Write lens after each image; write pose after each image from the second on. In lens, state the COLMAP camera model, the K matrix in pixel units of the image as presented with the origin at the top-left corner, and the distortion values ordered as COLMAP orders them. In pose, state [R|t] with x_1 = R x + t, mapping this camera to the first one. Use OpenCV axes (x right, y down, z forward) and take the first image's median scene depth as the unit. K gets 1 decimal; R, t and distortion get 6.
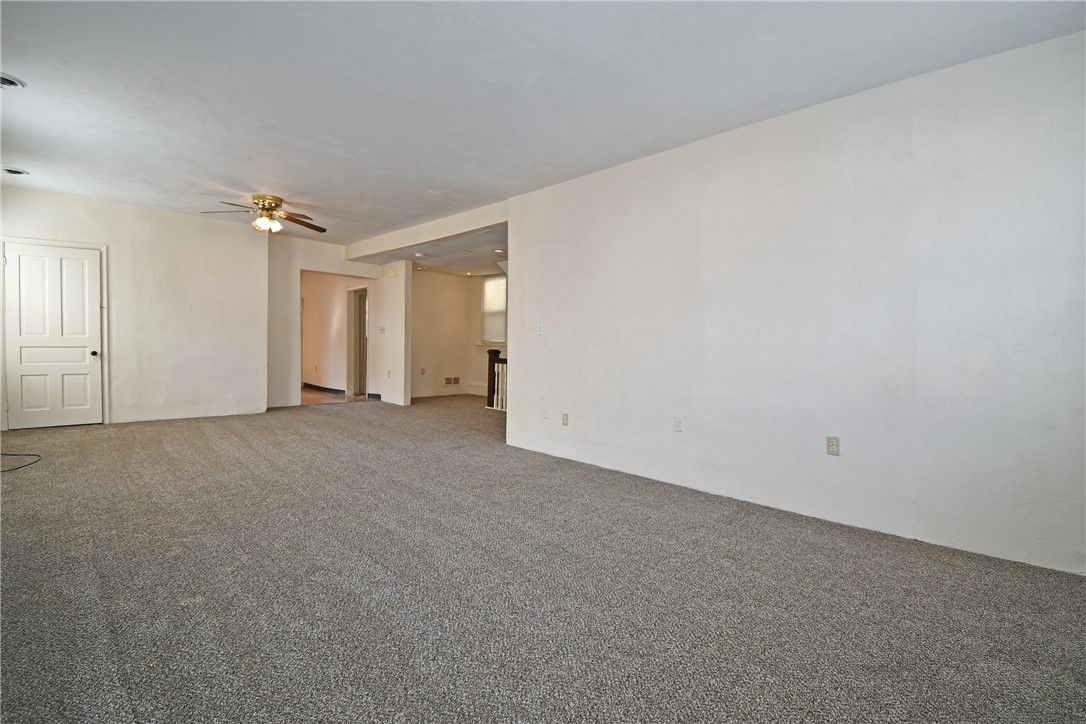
lens RADIAL K [[478.3, 0, 537.7], [0, 478.3, 361.1], [0, 0, 1]] dist [0.001805, -0.003683]
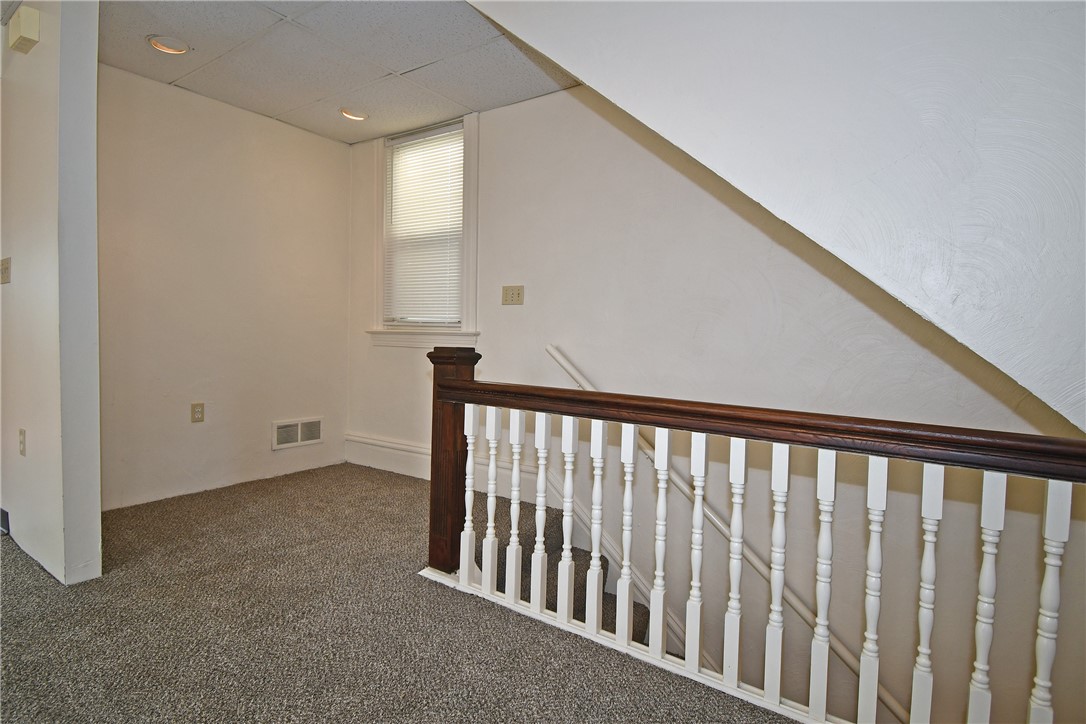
lens RADIAL K [[564.5, 0, 544.2], [0, 564.5, 359.2], [0, 0, 1]] dist [-0.000586, -0.000021]
pose [[0.979472, -0.001710, 0.201572, -0.109329], [-0.001046, 0.999907, 0.013563, -0.022967], [-0.201577, -0.013495, 0.979380, 0.708296]]
